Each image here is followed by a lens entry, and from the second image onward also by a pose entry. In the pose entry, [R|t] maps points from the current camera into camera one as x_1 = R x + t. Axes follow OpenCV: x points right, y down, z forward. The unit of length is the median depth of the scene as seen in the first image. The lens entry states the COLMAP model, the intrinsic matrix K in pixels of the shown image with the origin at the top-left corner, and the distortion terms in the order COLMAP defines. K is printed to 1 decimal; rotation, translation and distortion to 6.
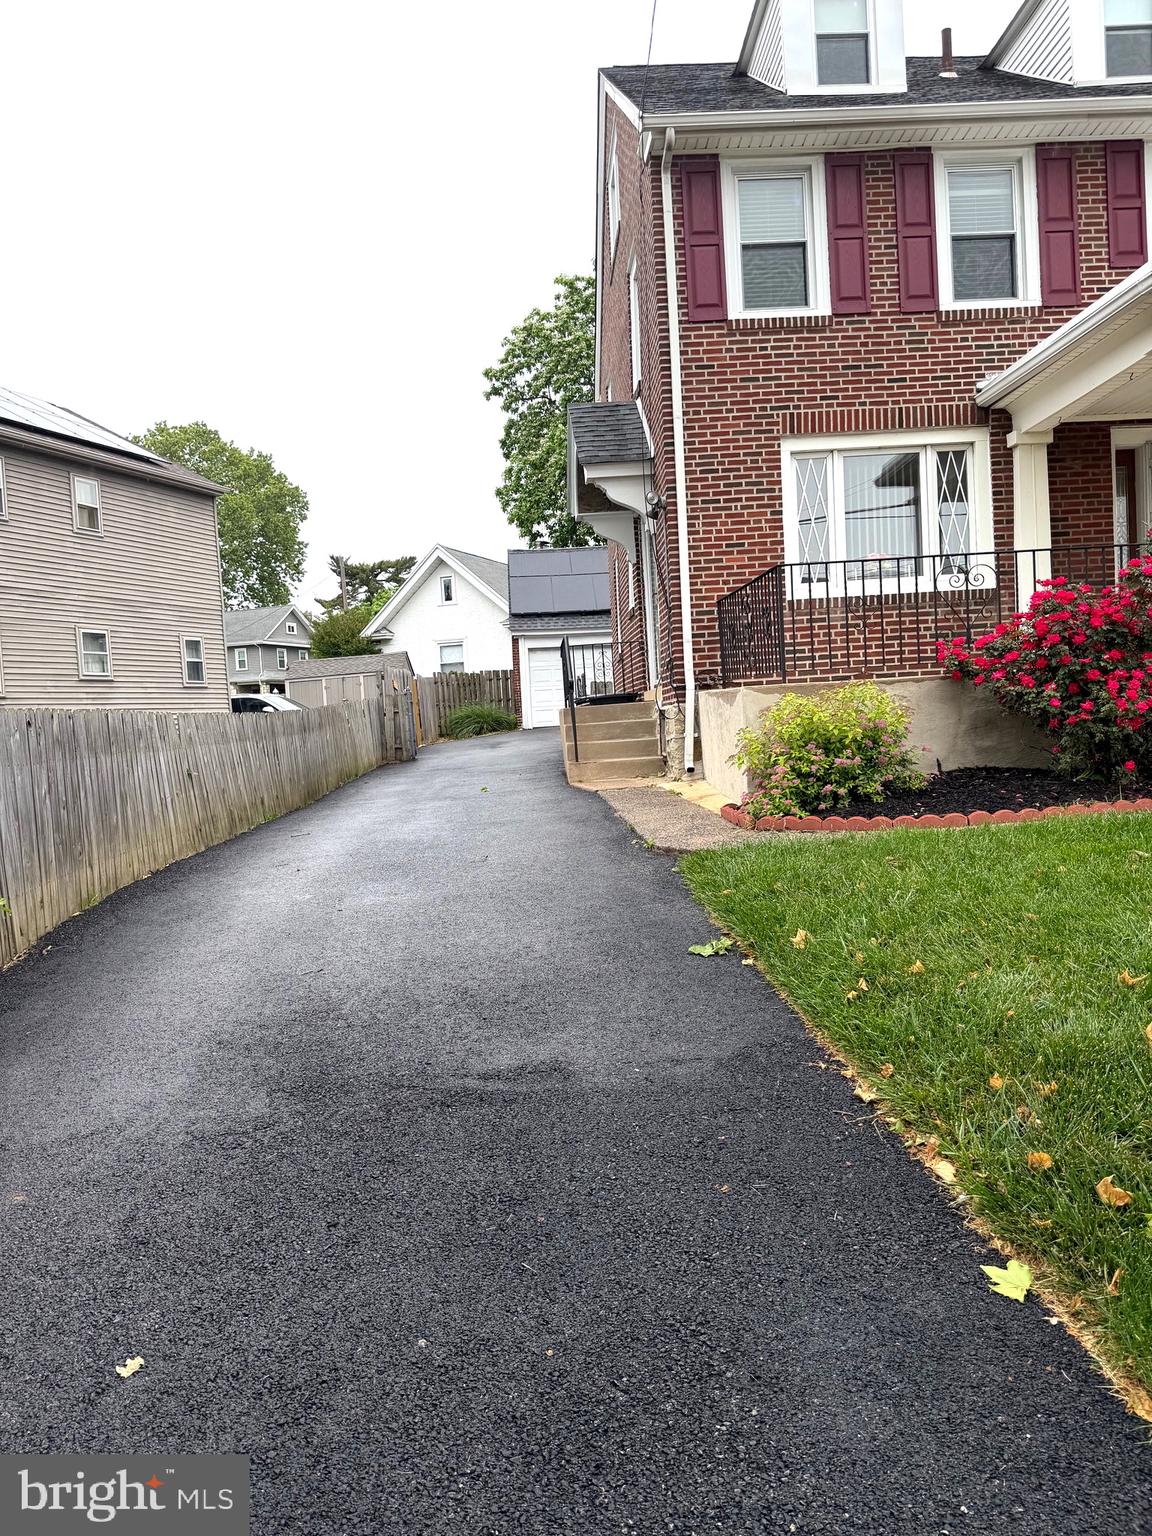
lens RADIAL K [[1162.8, 0, 577.0], [0, 1162.8, 761.7], [0, 0, 1]] dist [-0.004485, 0.013721]
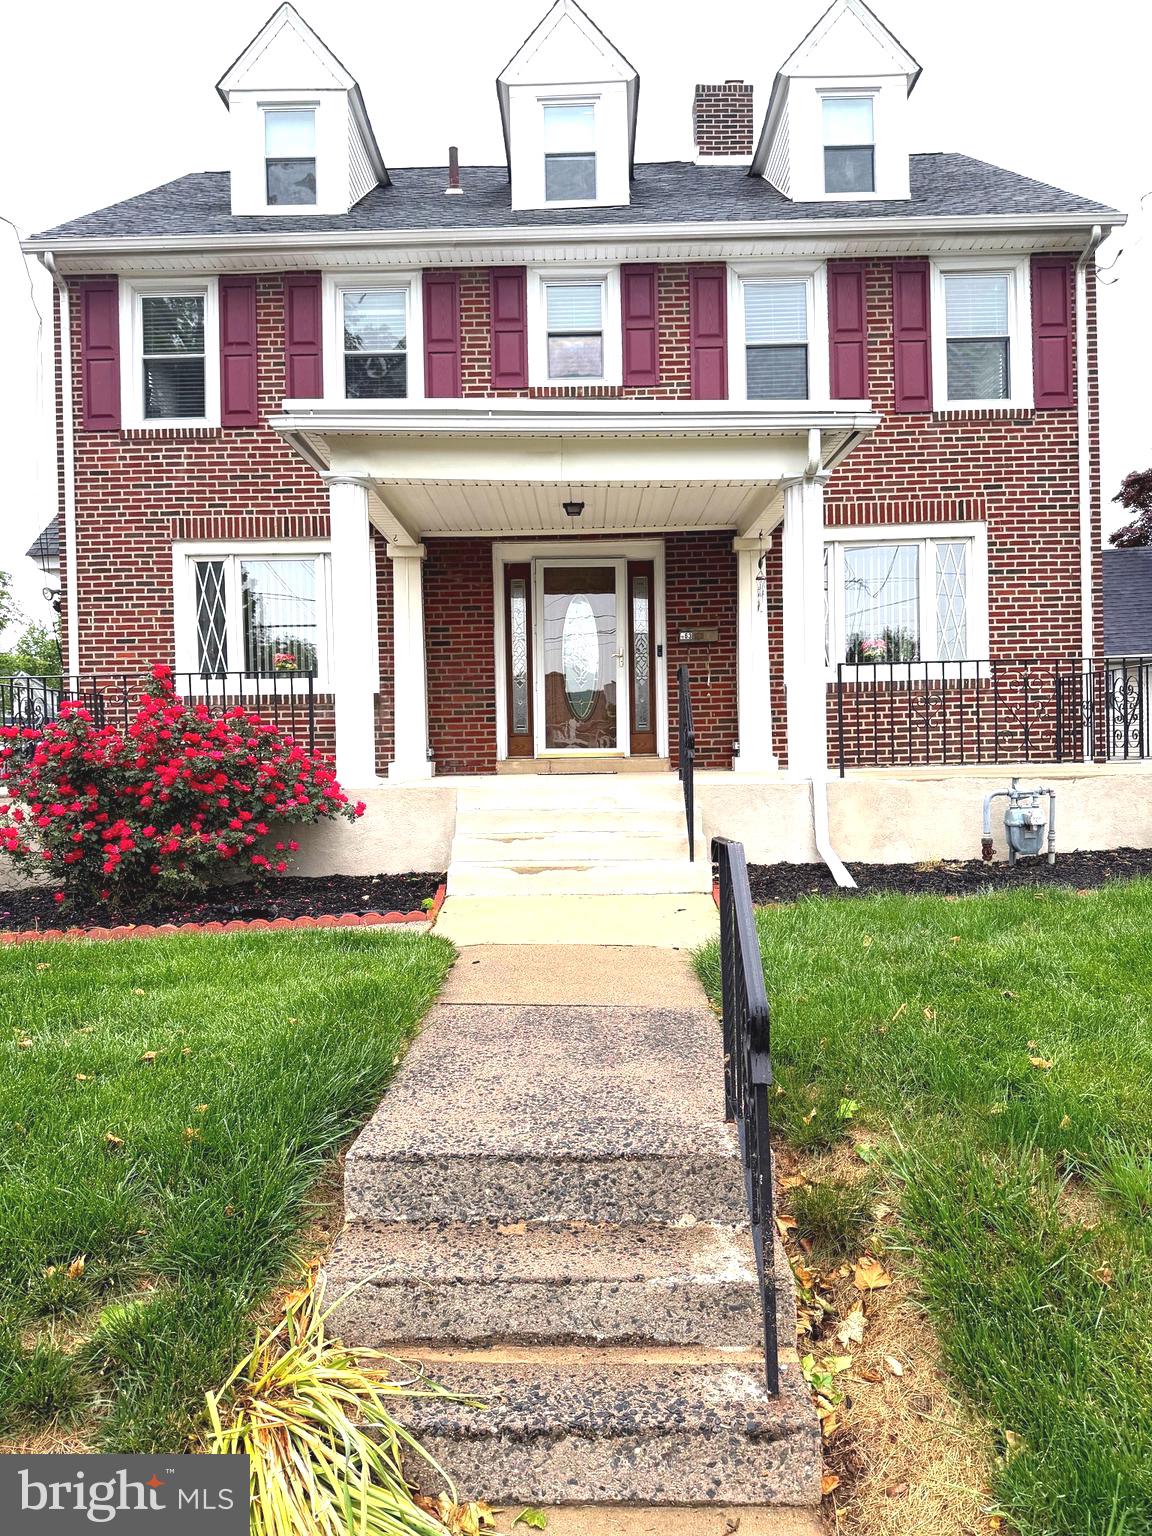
lens RADIAL K [[1088.4, 0, 577.2], [0, 1088.4, 780.8], [0, 0, 1]] dist [0.042847, -0.043216]
pose [[0.993094, 0.054032, -0.104141, 0.654593], [-0.057726, 0.997794, -0.032789, -0.051271], [0.102140, 0.038574, 0.994022, 0.060282]]
